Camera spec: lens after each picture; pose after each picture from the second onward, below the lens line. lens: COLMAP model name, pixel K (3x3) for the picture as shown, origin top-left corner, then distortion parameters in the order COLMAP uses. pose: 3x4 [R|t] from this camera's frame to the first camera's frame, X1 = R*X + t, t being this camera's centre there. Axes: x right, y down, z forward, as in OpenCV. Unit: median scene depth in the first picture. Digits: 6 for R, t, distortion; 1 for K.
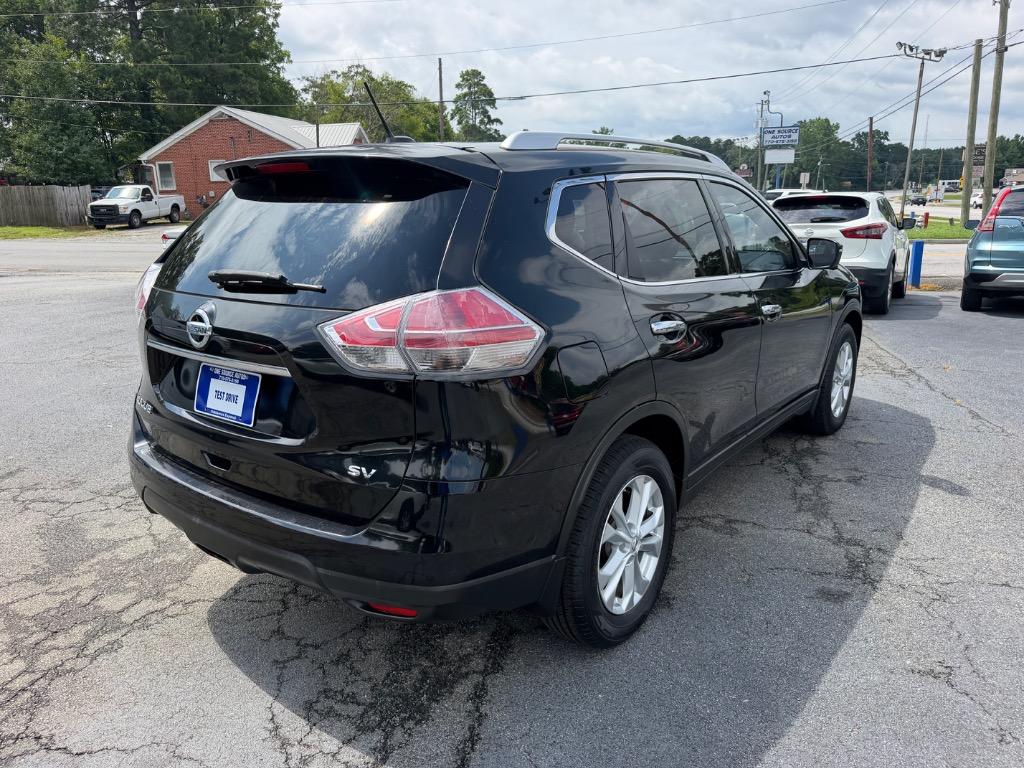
lens RADIAL K [[747.2, 0, 512.0], [0, 747.2, 384.0], [0, 0, 1]] dist [0.041149, -0.030889]
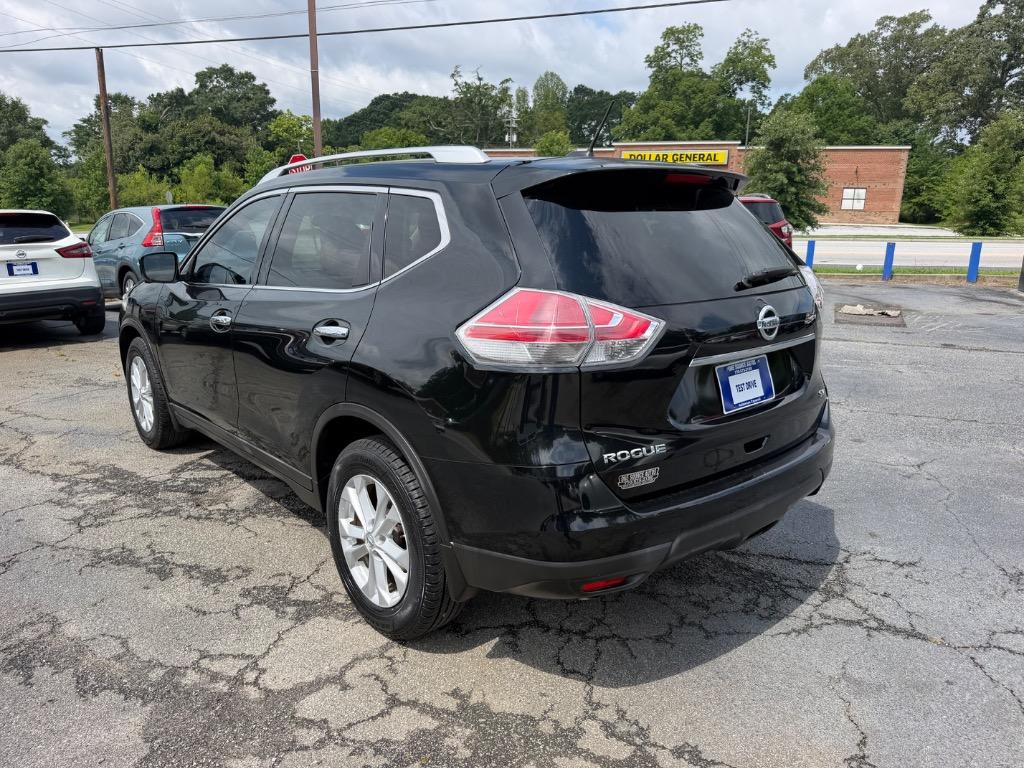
lens RADIAL K [[747.2, 0, 512.0], [0, 747.2, 384.0], [0, 0, 1]] dist [0.041149, -0.030889]
pose [[0.156295, -0.206655, 0.965850, -0.145798], [0.235278, 0.957509, 0.166798, -0.024347], [-0.959279, 0.201173, 0.198276, 0.108833]]
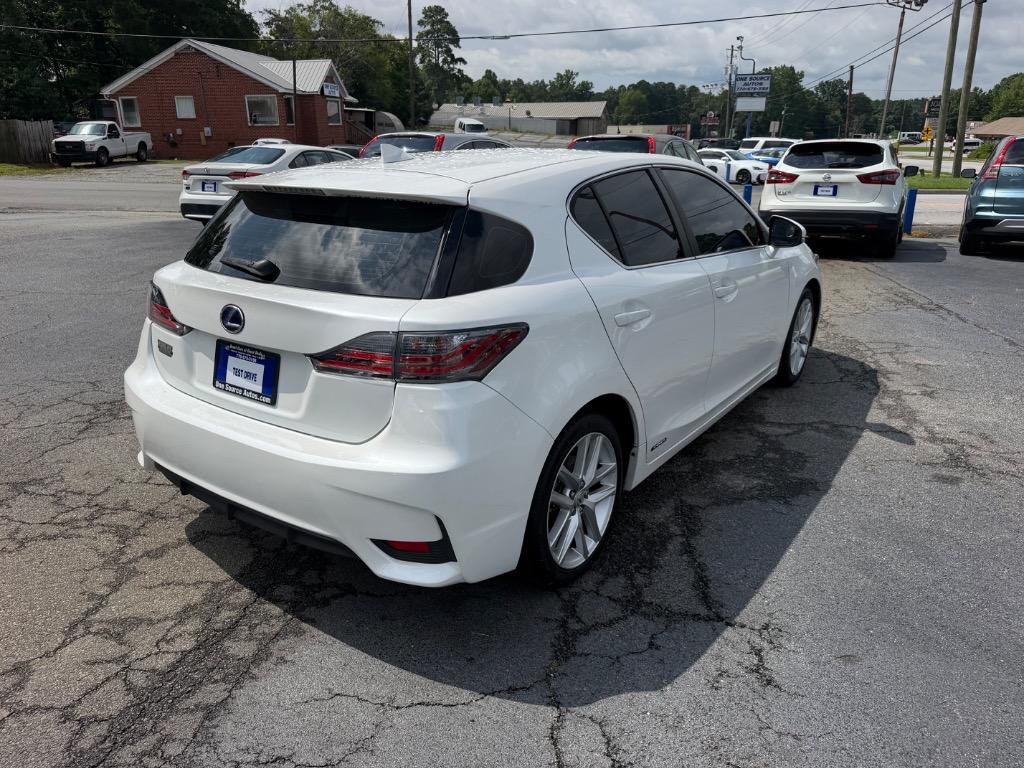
lens RADIAL K [[762.6, 0, 496.6], [0, 762.6, 382.2], [0, 0, 1]] dist [0.008564, 0.010410]
pose [[0.998742, 0.001625, 0.050122, -0.041814], [-0.004651, 0.998169, 0.060313, 0.007370], [-0.049932, -0.060470, 0.996920, -0.018691]]
